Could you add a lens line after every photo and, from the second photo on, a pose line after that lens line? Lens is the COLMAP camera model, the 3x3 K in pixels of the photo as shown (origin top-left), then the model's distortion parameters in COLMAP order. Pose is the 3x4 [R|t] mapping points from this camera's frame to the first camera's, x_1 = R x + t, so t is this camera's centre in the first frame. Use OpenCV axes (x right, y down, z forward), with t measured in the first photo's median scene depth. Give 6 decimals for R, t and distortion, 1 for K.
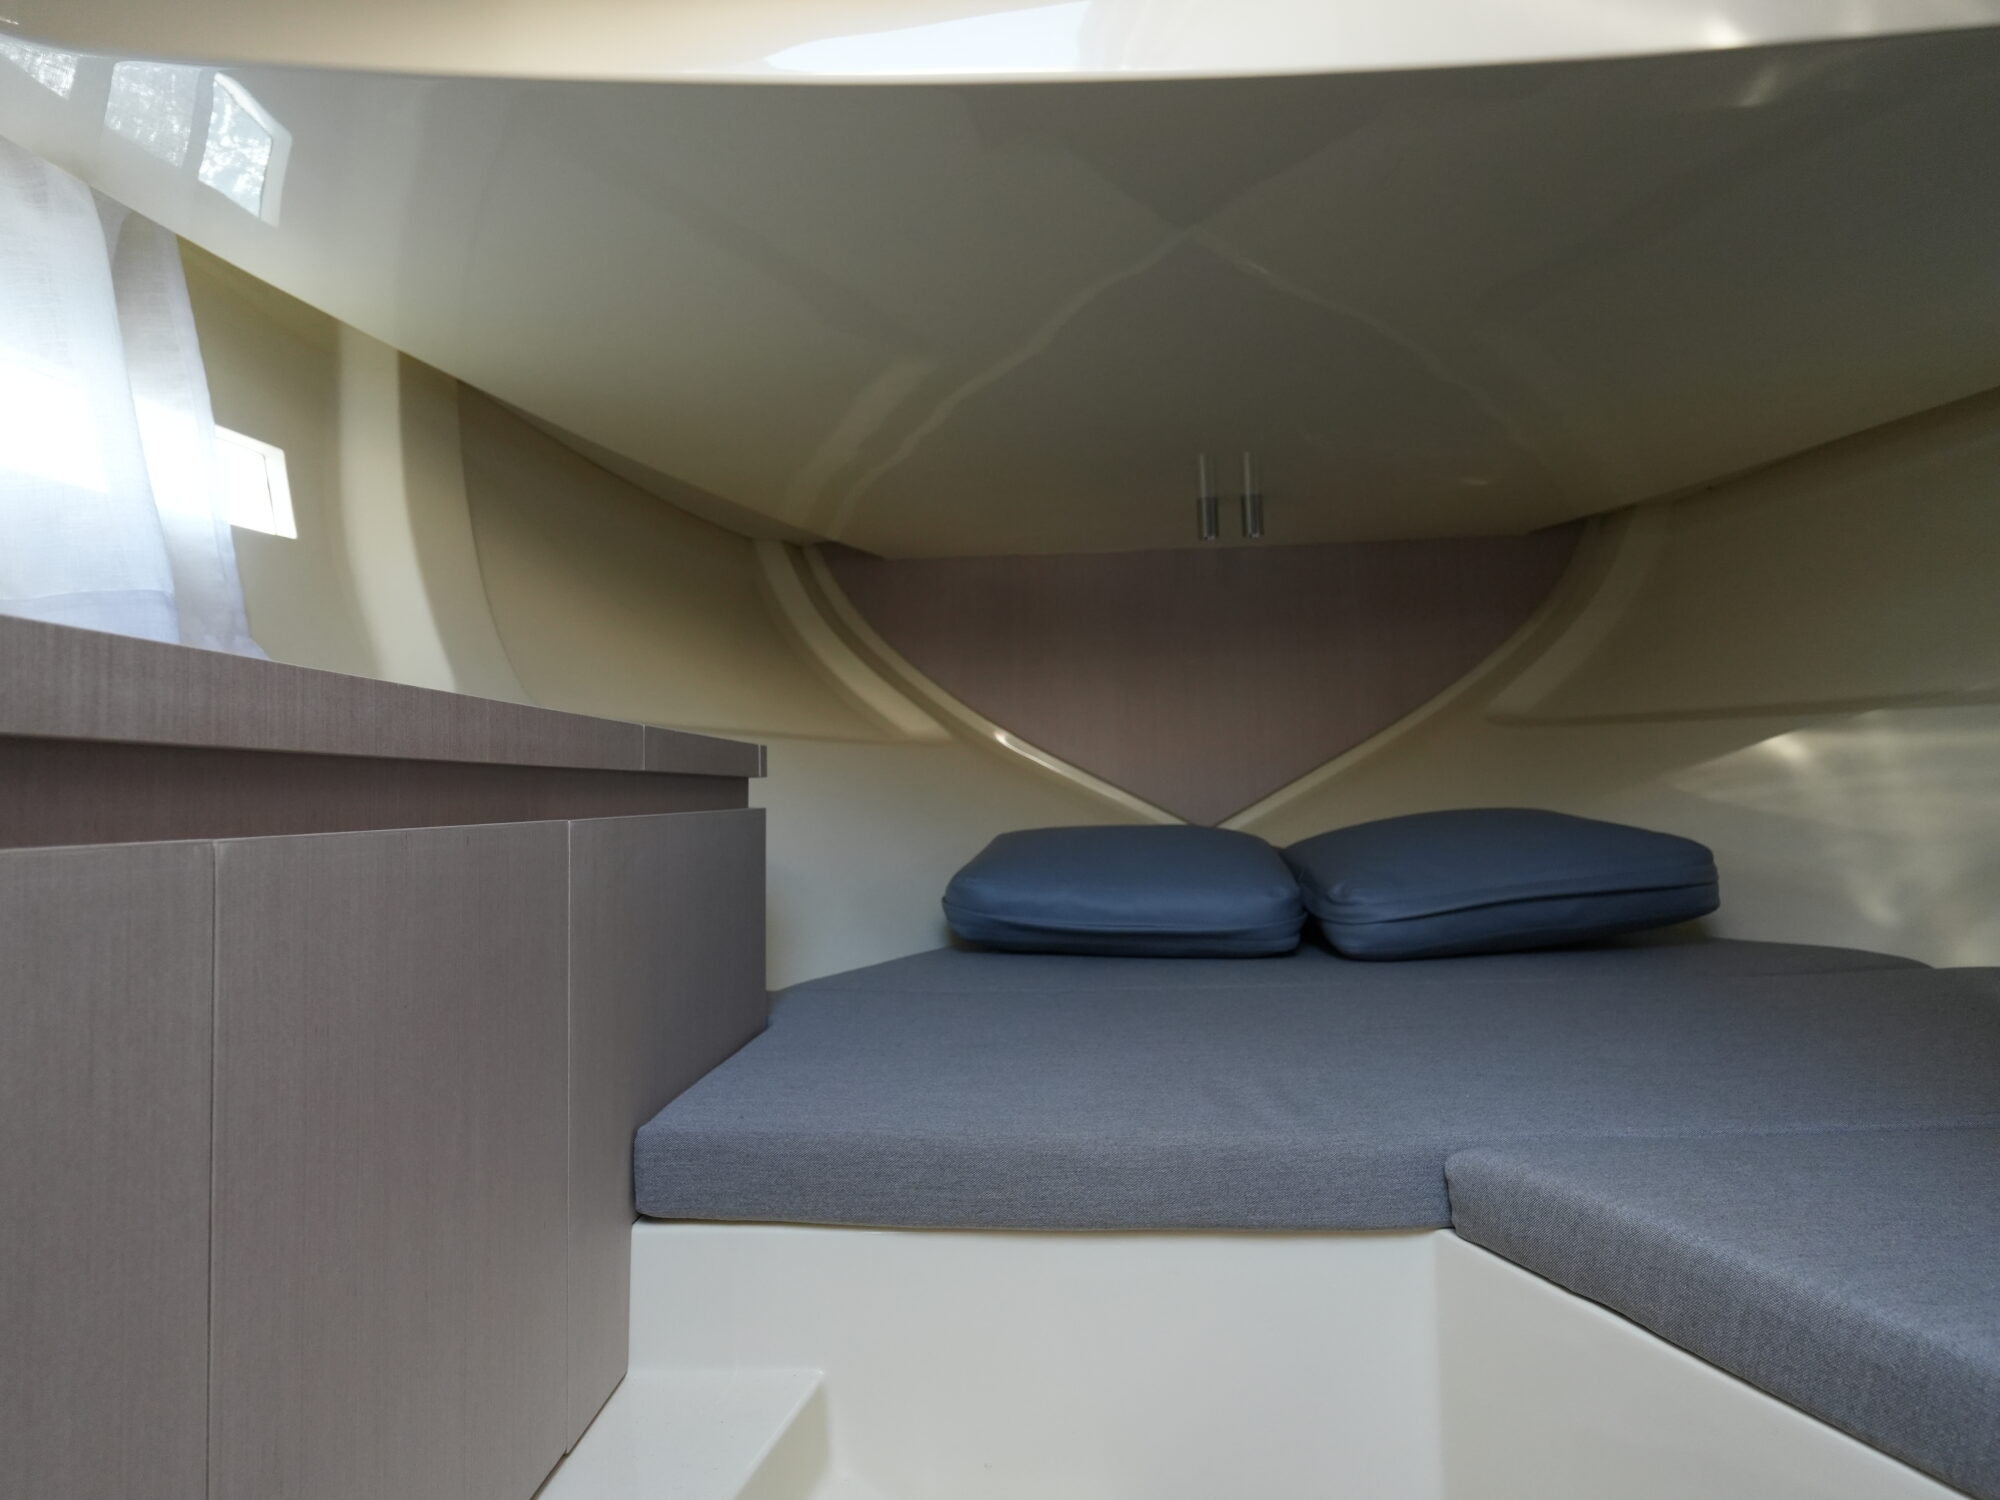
lens RADIAL K [[1120.7, 0, 990.7], [0, 1120.7, 753.1], [0, 0, 1]] dist [-0.001545, -0.000576]
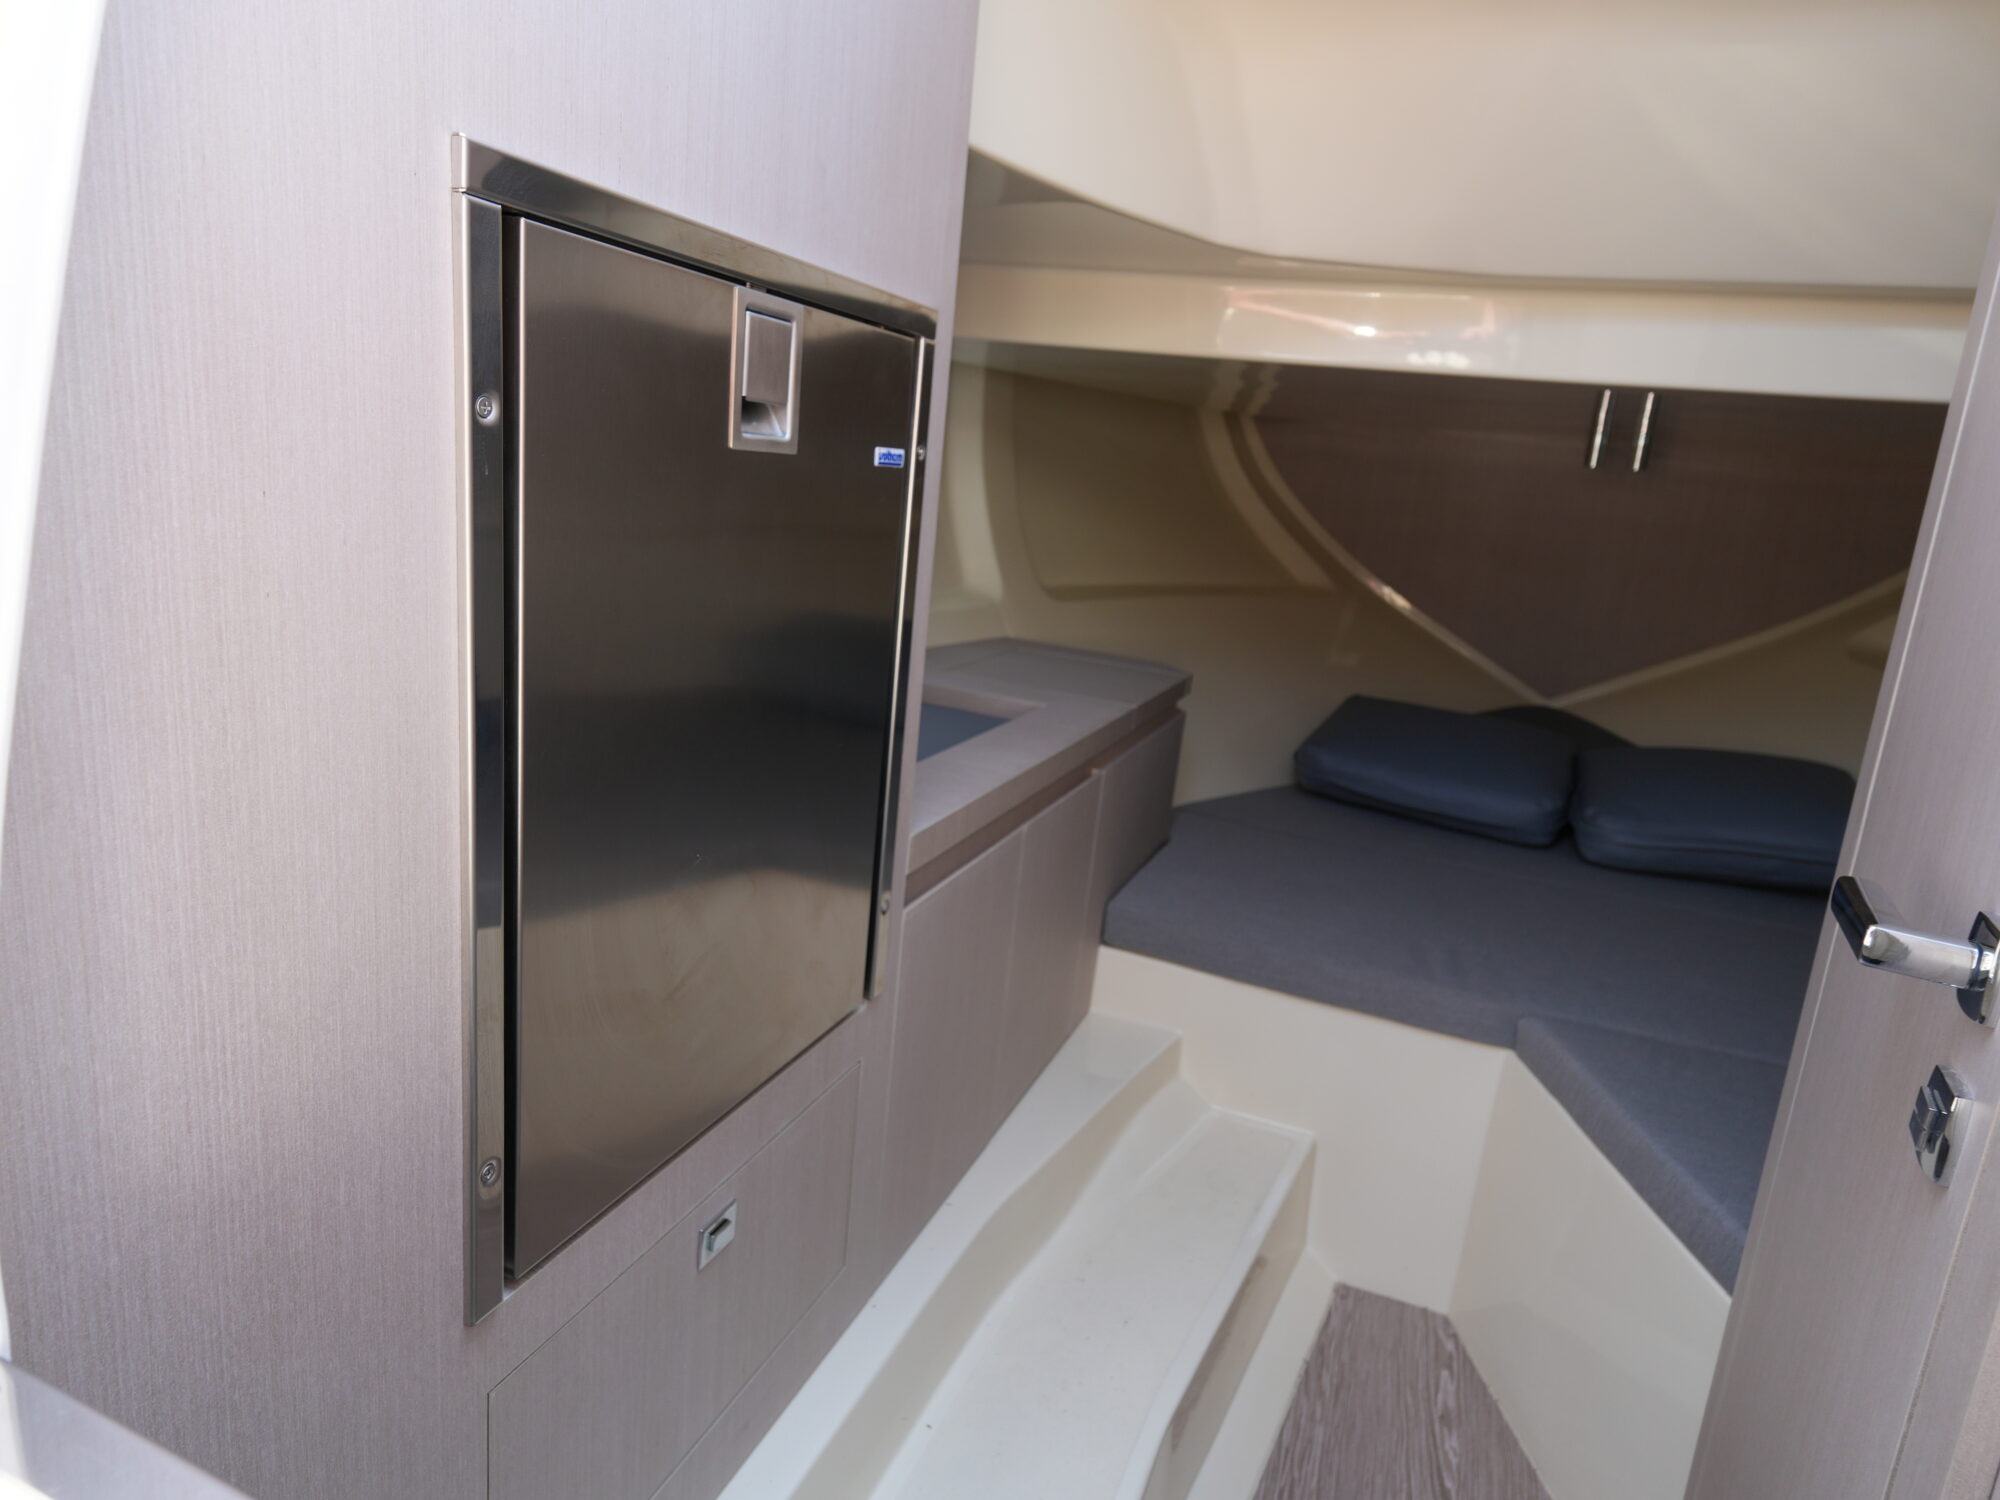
lens RADIAL K [[1183.4, 0, 994.7], [0, 1183.4, 742.8], [0, 0, 1]] dist [0.008633, -0.003417]
pose [[0.940832, 0.185318, -0.283712, 0.024223], [-0.105996, 0.956144, 0.273045, -0.272320], [0.321870, -0.226817, 0.919214, -0.522693]]
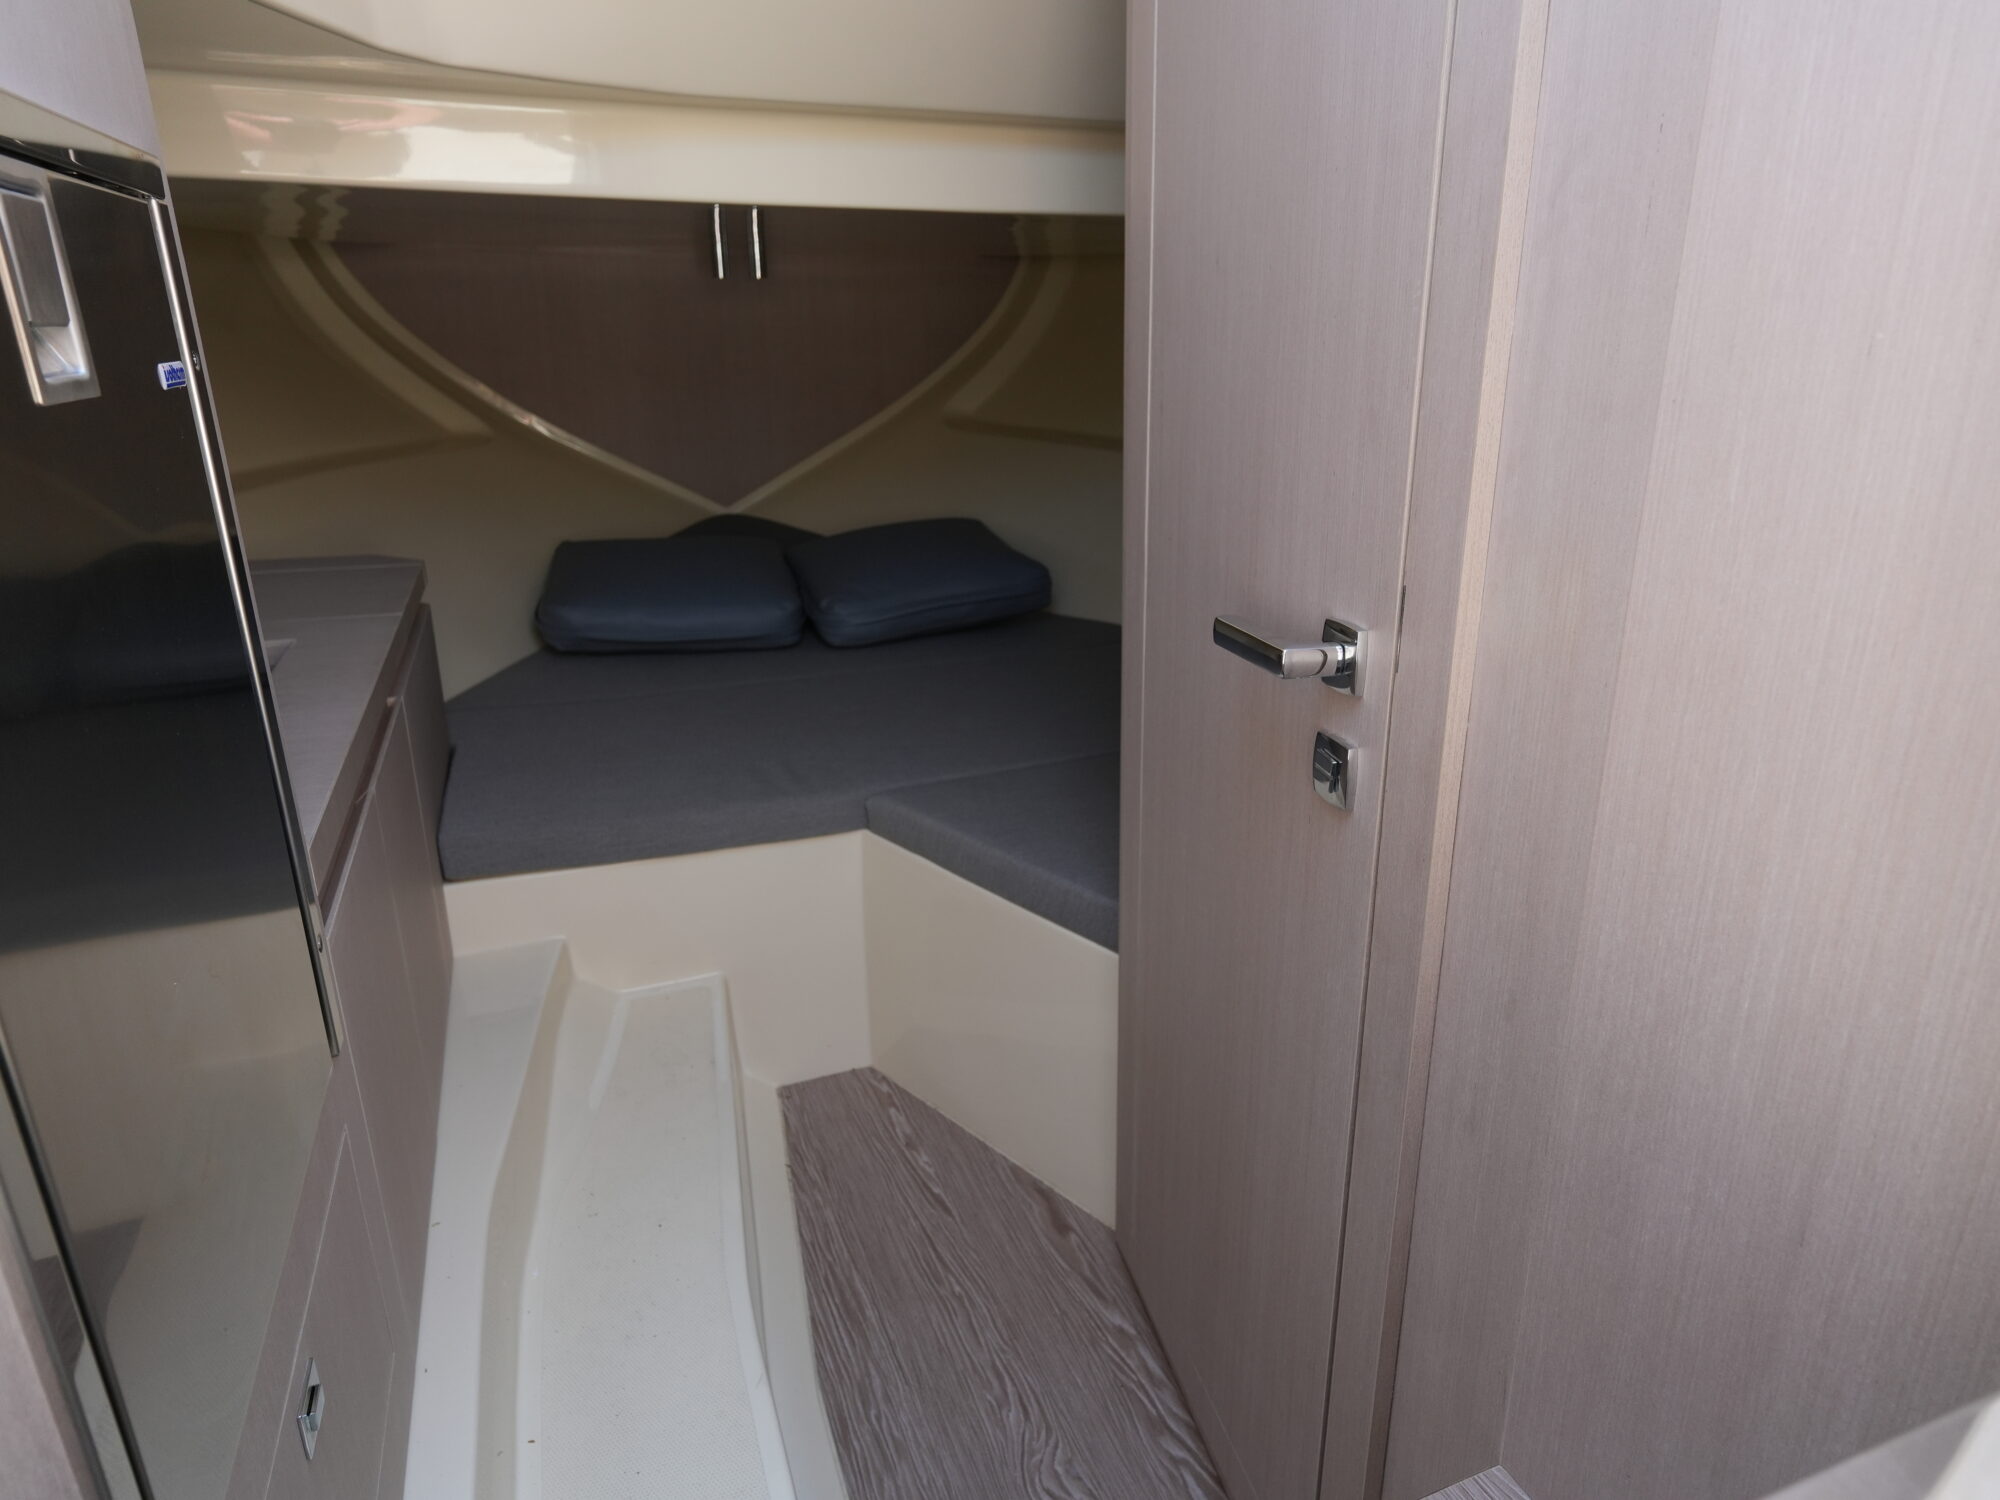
lens RADIAL K [[1183.4, 0, 993.4], [0, 1183.4, 742.8], [0, 0, 1]] dist [0.008633, -0.003417]
pose [[0.913458, -0.110616, 0.391611, -0.125442], [-0.041172, 0.932285, 0.359373, -0.283748], [-0.404846, -0.344396, 0.847049, -0.495283]]
